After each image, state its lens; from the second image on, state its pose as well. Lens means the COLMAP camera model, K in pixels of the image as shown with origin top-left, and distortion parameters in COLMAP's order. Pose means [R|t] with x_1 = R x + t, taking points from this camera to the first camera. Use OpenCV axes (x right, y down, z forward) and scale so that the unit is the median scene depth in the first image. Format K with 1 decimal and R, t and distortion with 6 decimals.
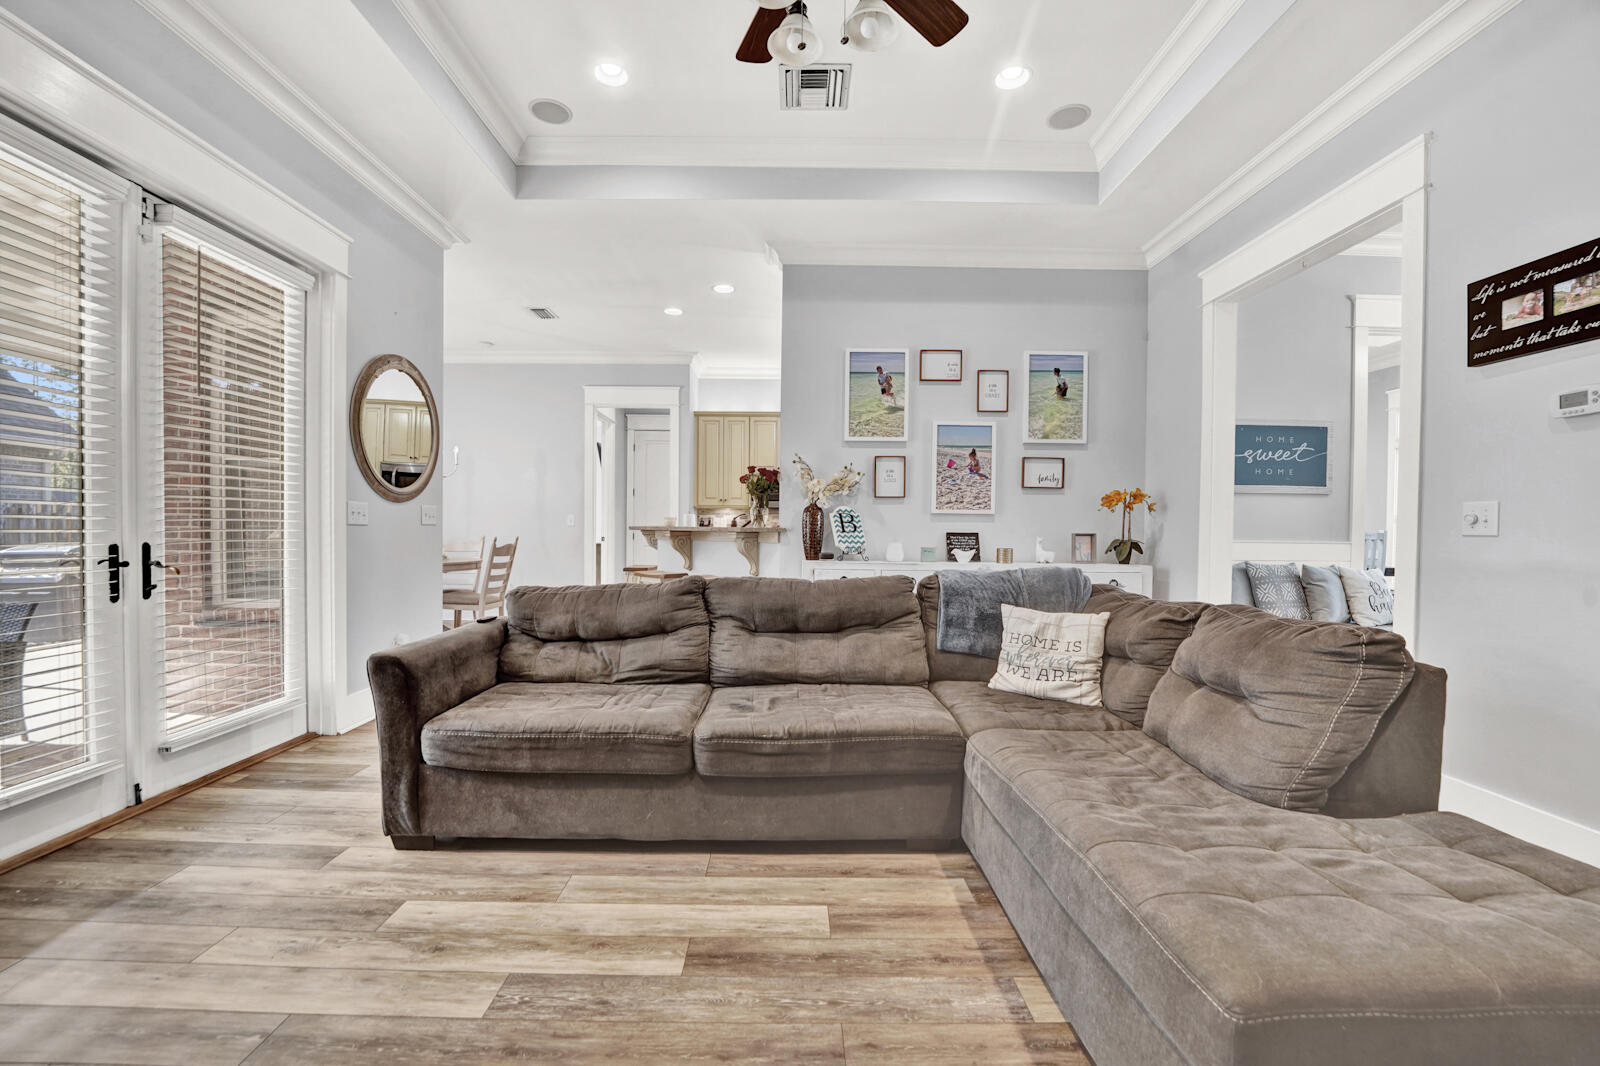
lens RADIAL K [[652.8, 0, 794.3], [0, 652.8, 544.8], [0, 0, 1]] dist [-0.030372, 0.004785]
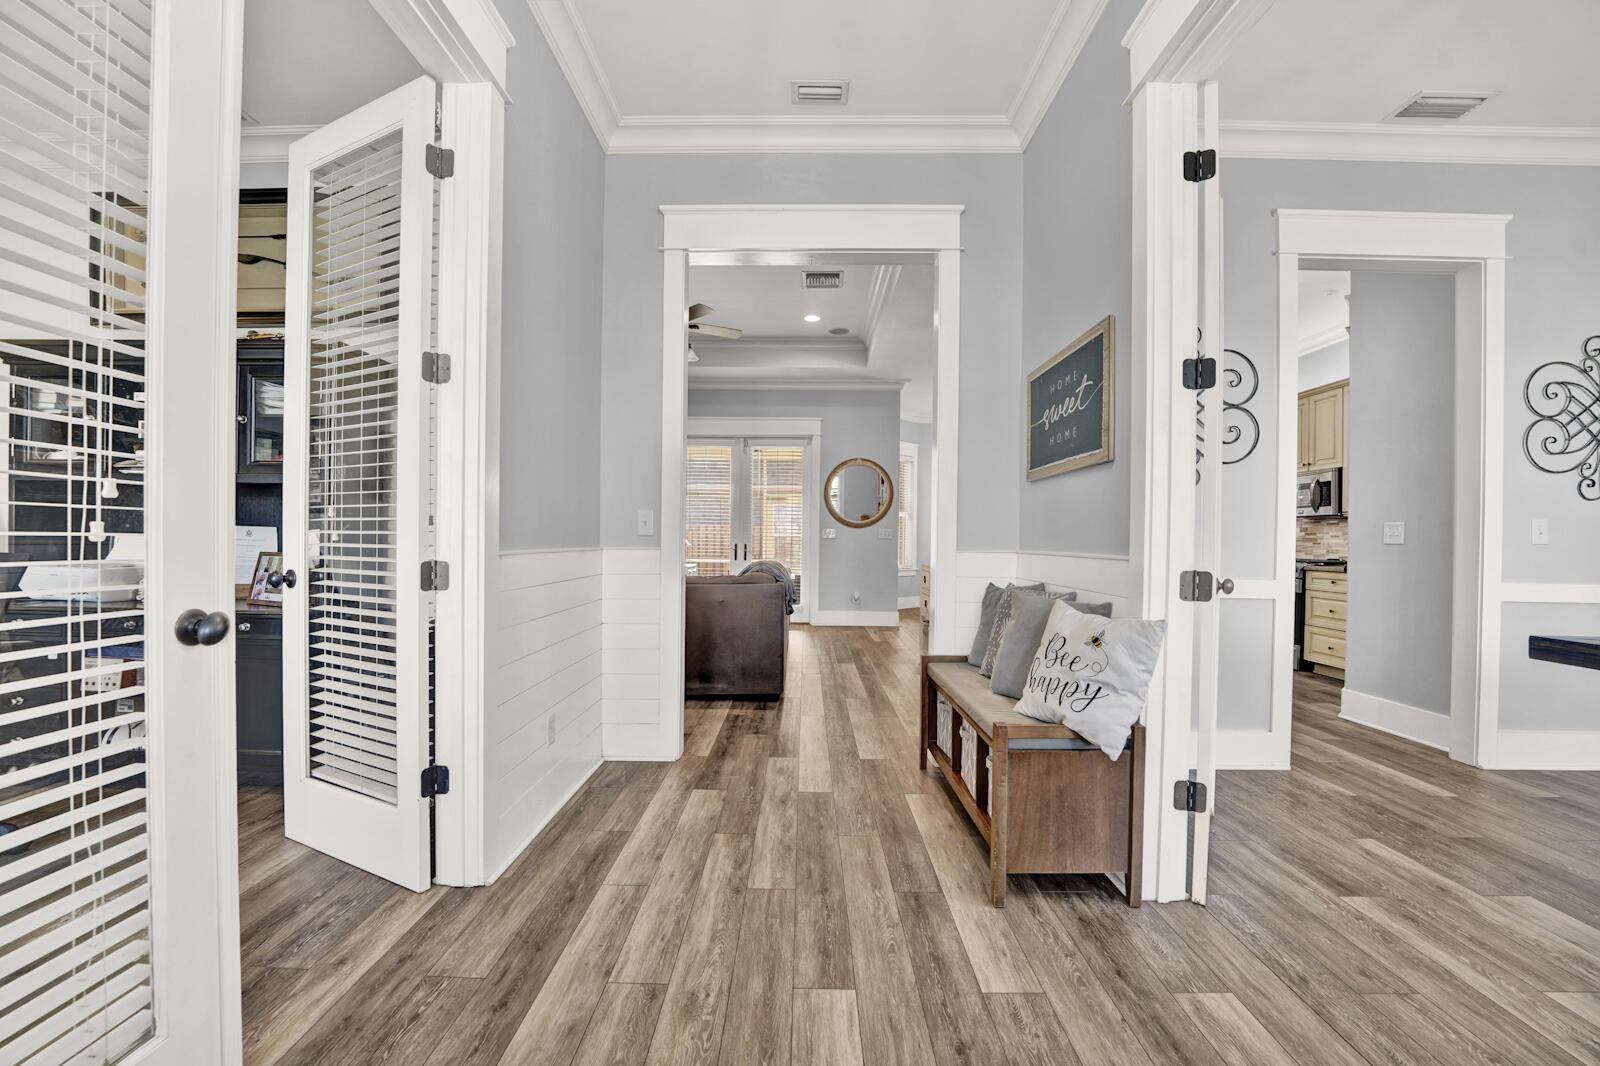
lens RADIAL K [[652.8, 0, 794.3], [0, 652.8, 544.8], [0, 0, 1]] dist [-0.030372, 0.004785]
pose [[-0.028470, -0.000596, -0.999594, 1.395785], [-0.033664, 0.999433, 0.000363, -0.005801], [0.999028, 0.033661, -0.028474, 0.793452]]
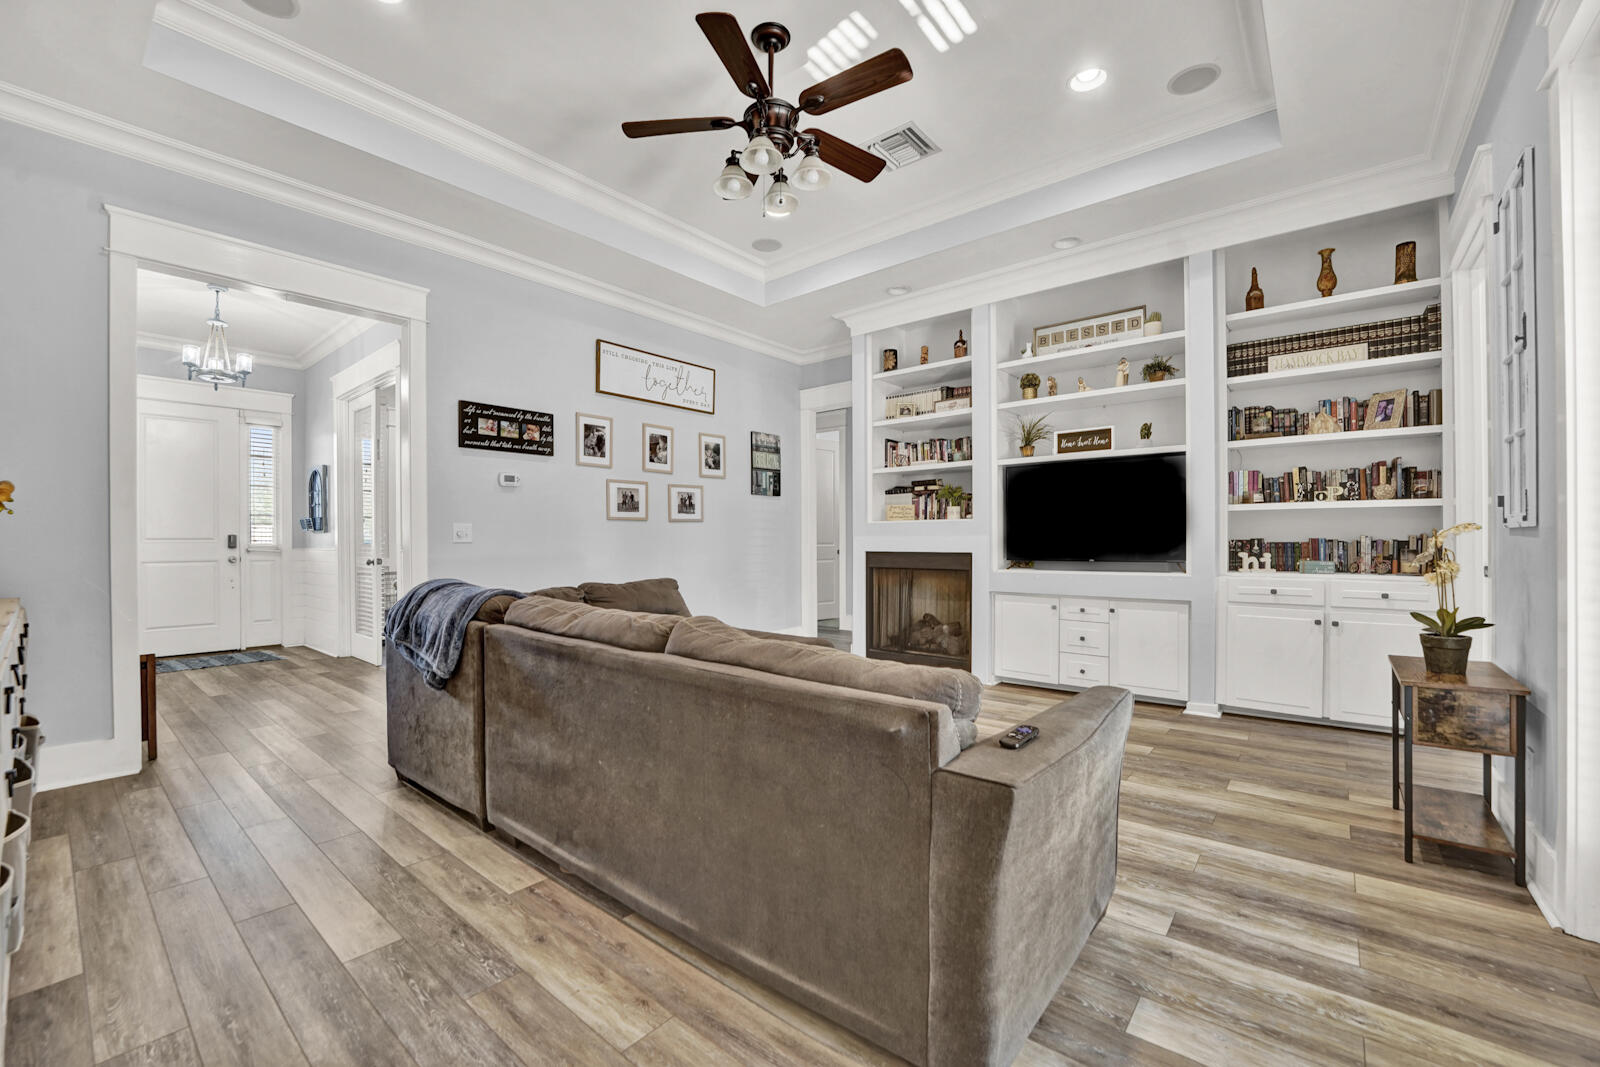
lens RADIAL K [[657.6, 0, 785.8], [0, 657.6, 548.2], [0, 0, 1]] dist [-0.037295, 0.005214]
pose [[-0.756943, -0.012135, 0.653368, -0.450152], [0.014876, 0.999248, 0.035793, -0.028653], [-0.653312, 0.036813, -0.756193, 1.003068]]
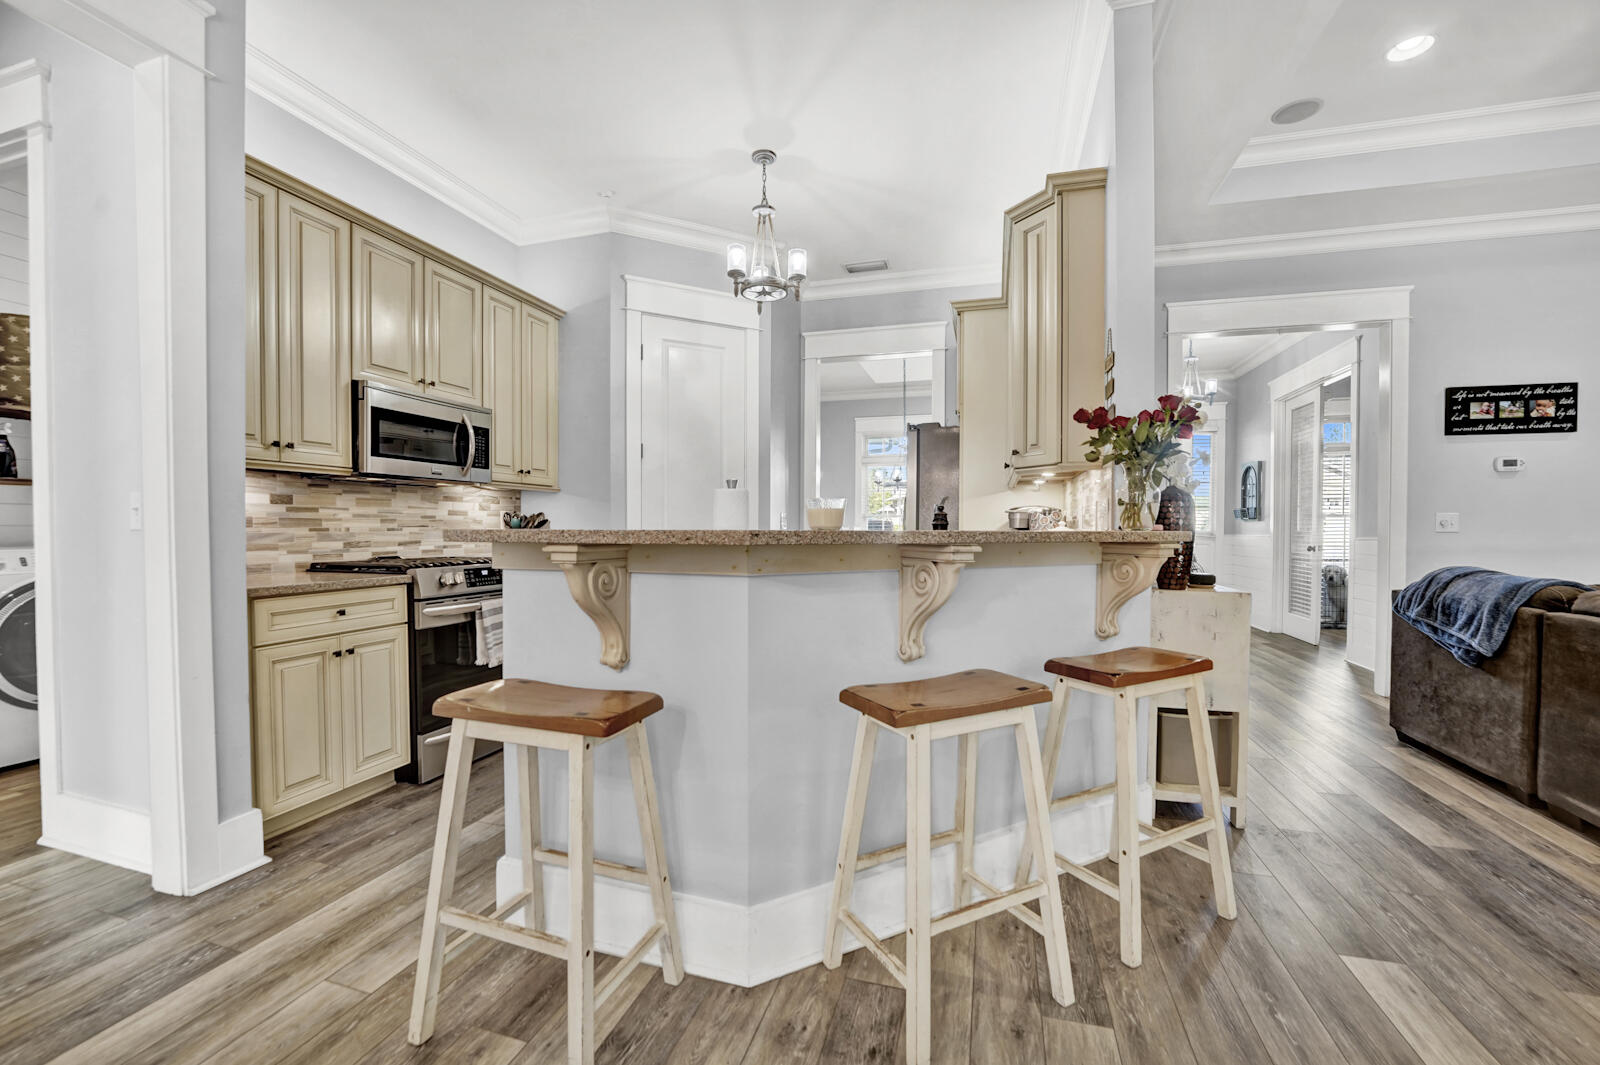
lens RADIAL K [[652.8, 0, 794.3], [0, 652.8, 544.3], [0, 0, 1]] dist [-0.030372, 0.004785]
pose [[0.295625, -0.031869, 0.954772, -0.637235], [0.022998, 0.999391, 0.026237, -0.038525], [-0.955027, 0.014201, 0.296178, 1.233892]]
